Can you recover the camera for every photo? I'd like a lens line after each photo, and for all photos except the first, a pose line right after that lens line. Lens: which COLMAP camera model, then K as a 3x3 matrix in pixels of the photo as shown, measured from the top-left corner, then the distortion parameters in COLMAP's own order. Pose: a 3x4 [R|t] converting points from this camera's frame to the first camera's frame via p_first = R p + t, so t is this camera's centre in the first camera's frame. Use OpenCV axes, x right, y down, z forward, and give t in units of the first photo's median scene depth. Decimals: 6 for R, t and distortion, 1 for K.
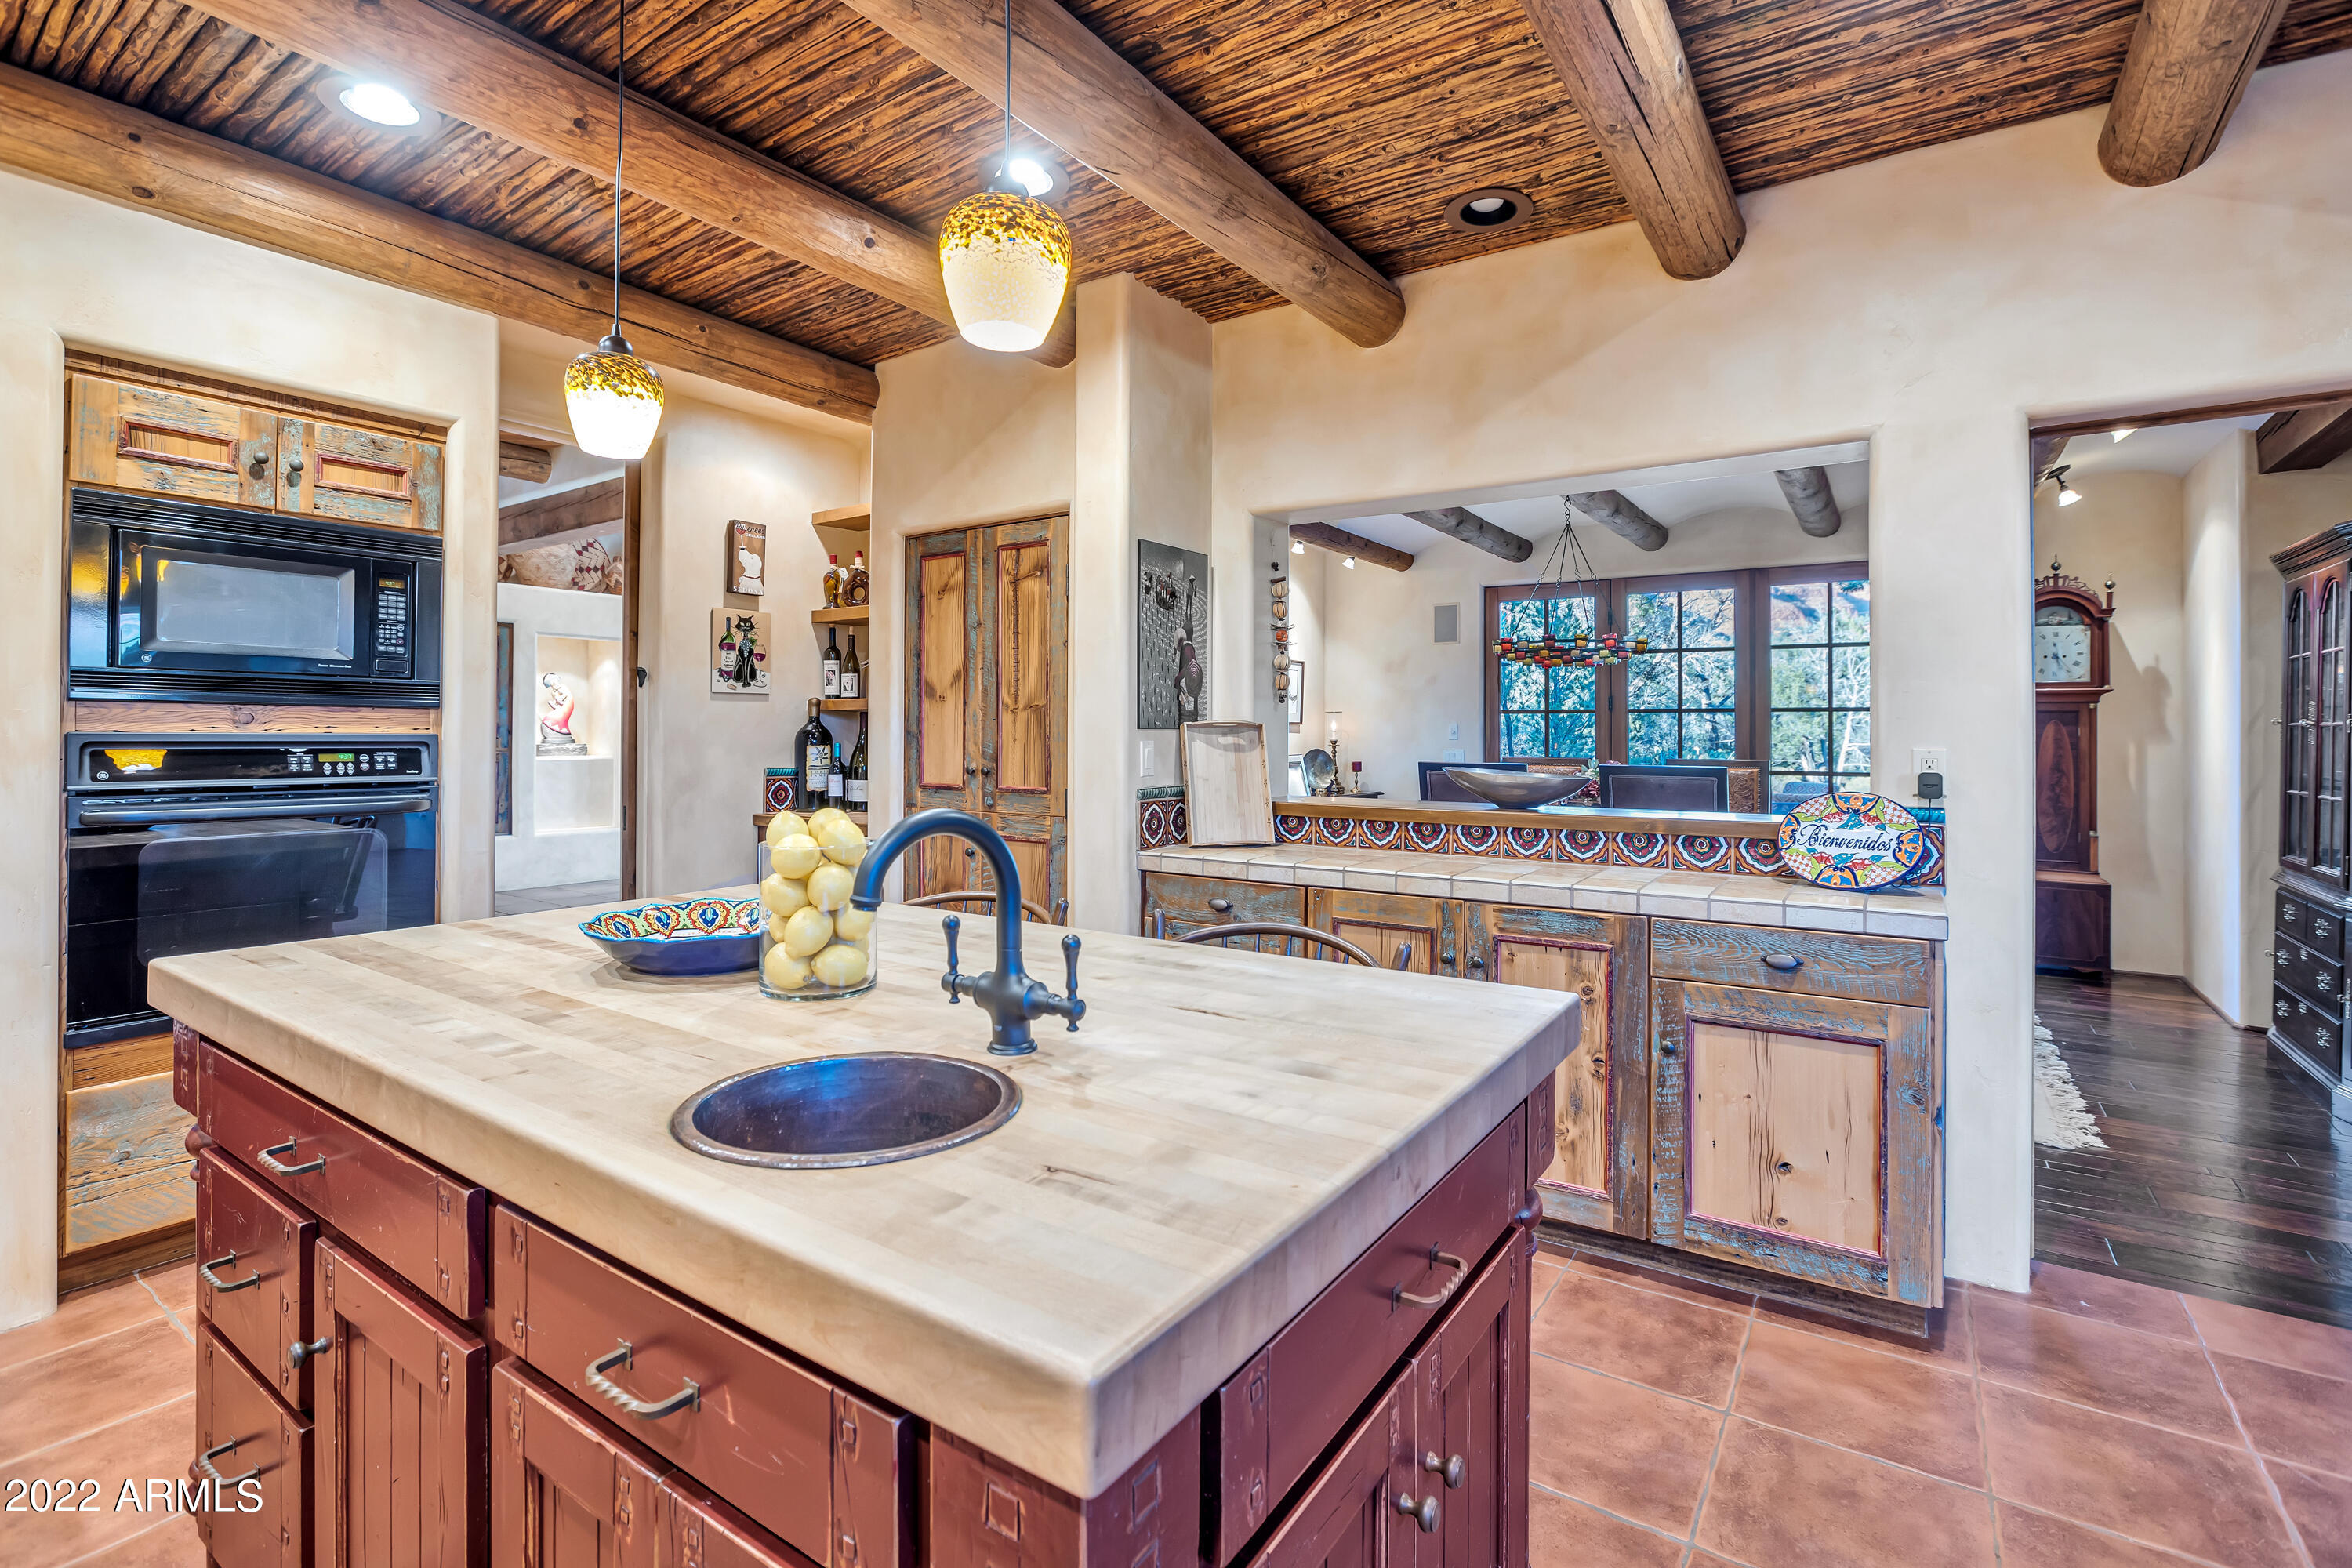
lens RADIAL K [[1070.7, 0, 1164.0], [0, 1070.7, 737.6], [0, 0, 1]] dist [0.000189, 0.000438]
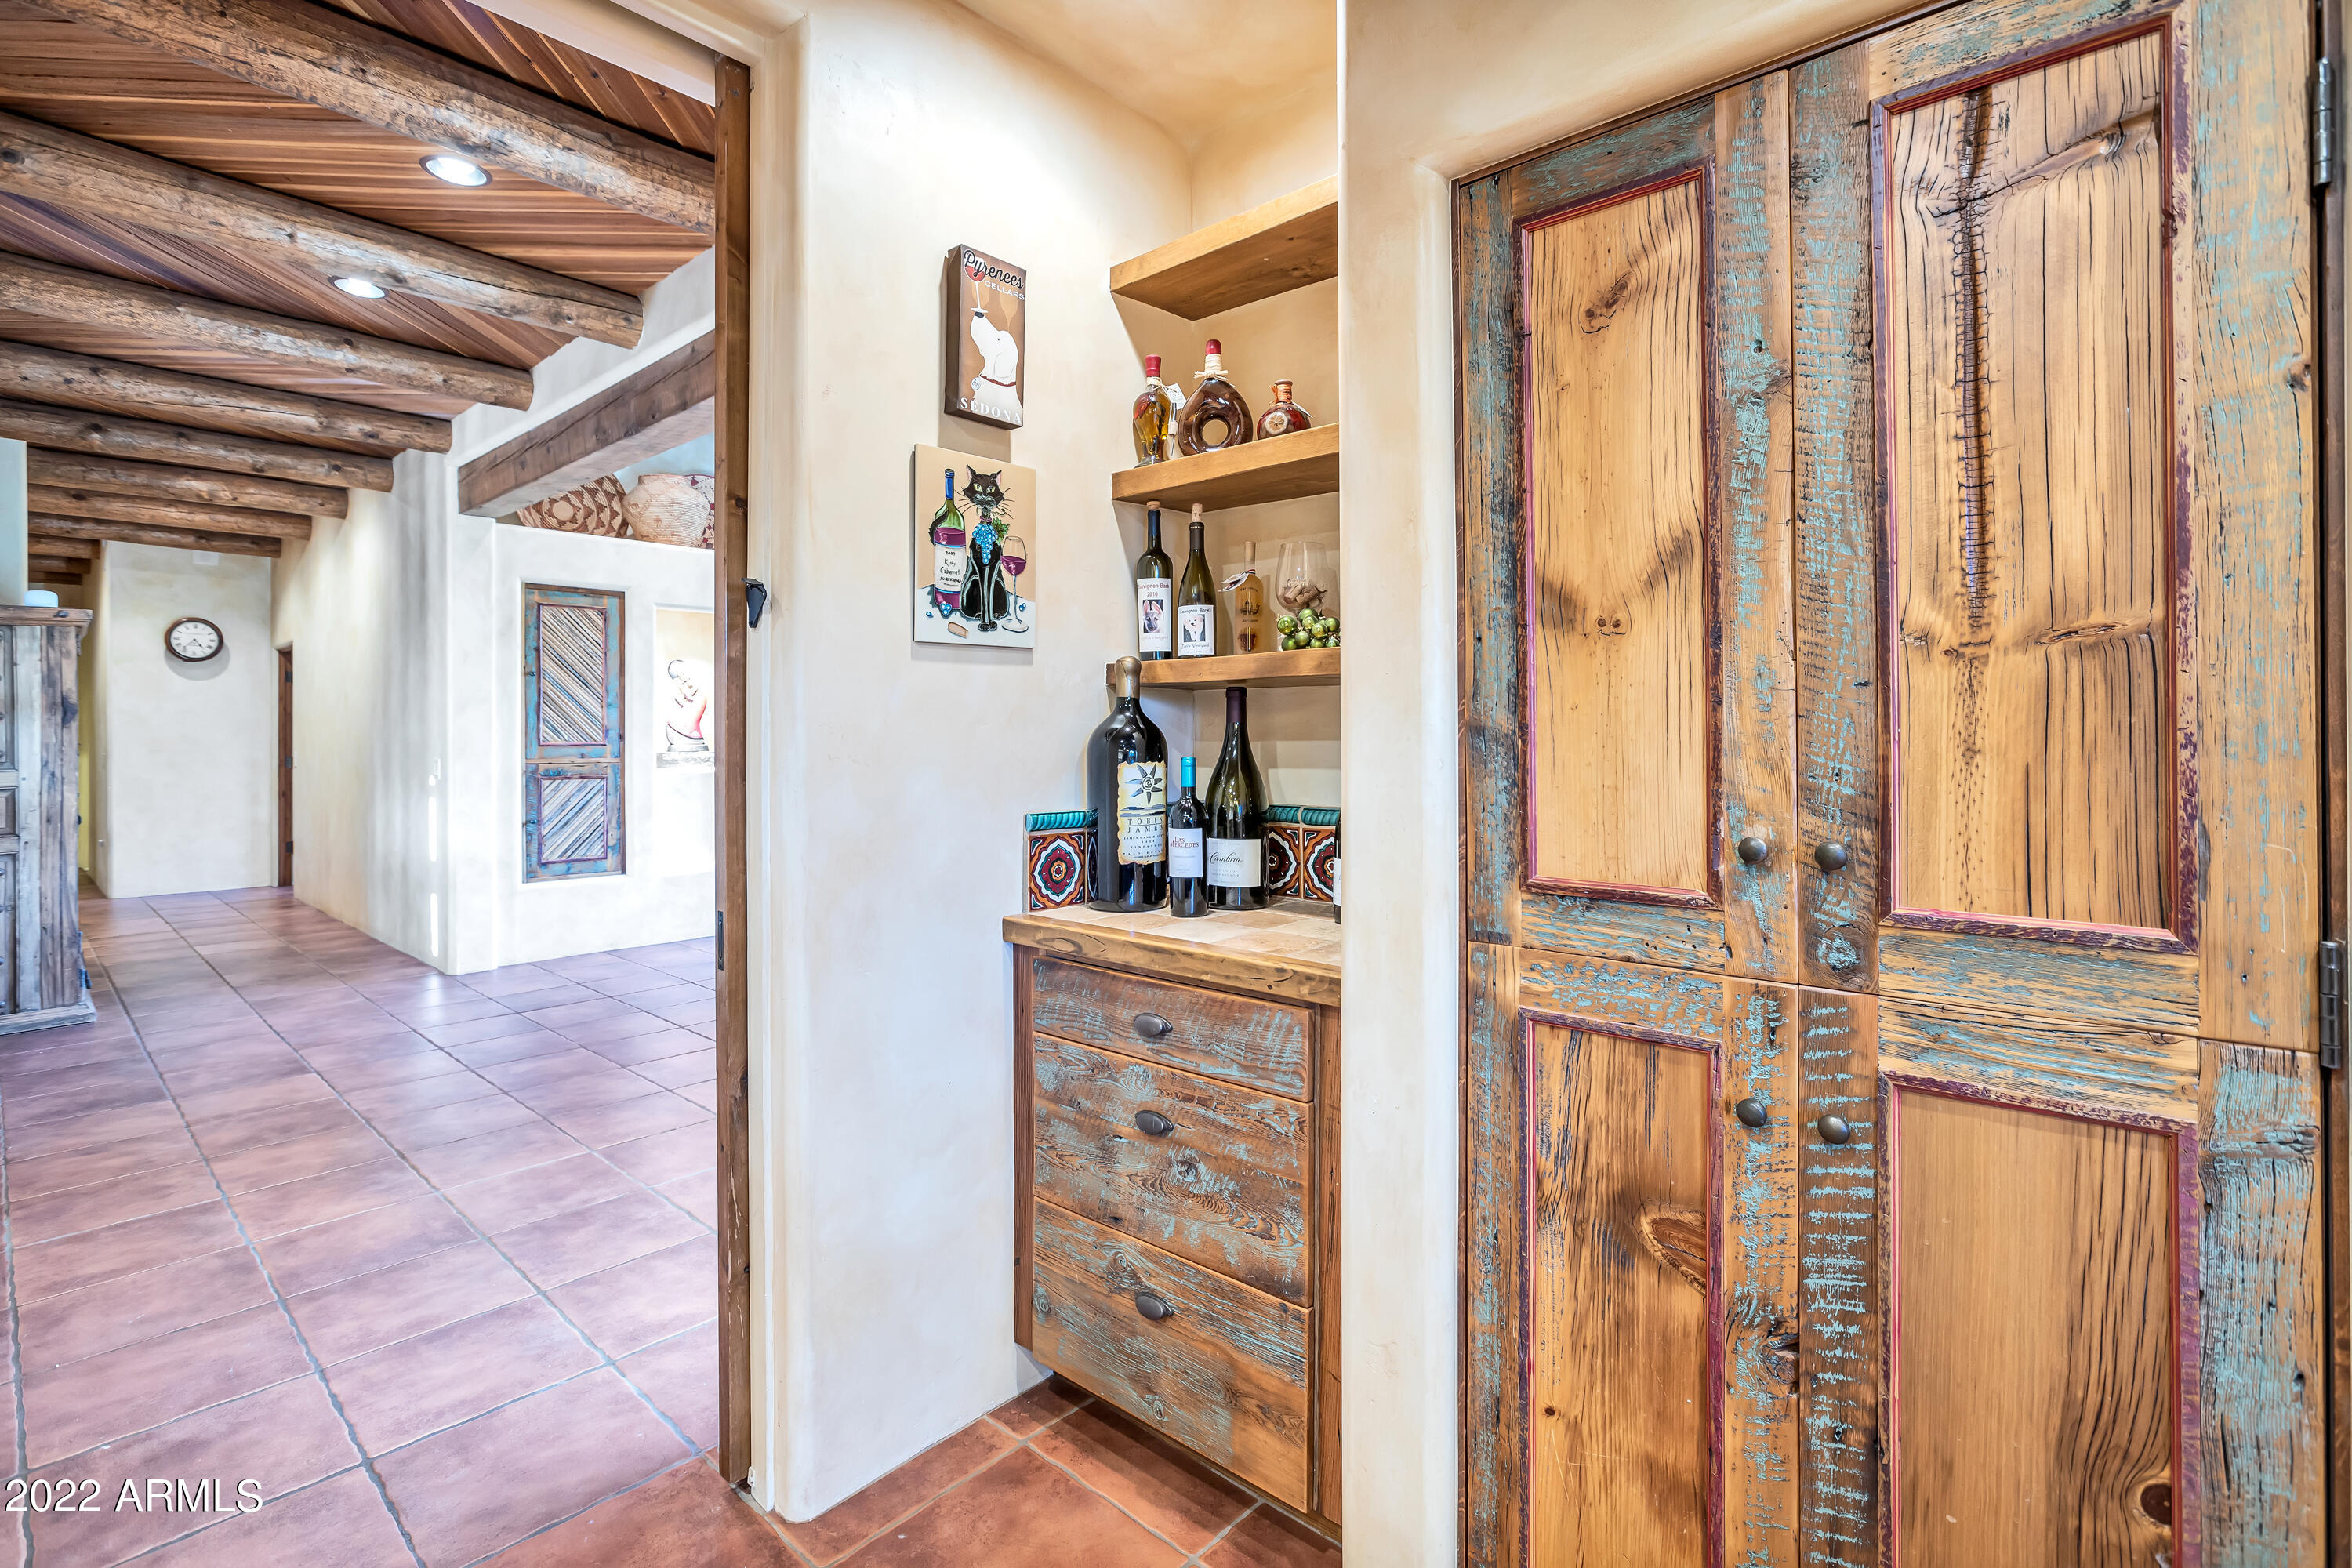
lens RADIAL K [[984.7, 0, 1192.0], [0, 984.7, 737.6], [0, 0, 1]] dist [-0.017143, 0.003908]
pose [[0.996860, -0.008911, -0.078679, -0.278003], [0.009047, 0.999958, 0.001364, -0.003282], [0.078663, -0.002072, 0.996899, 0.609905]]
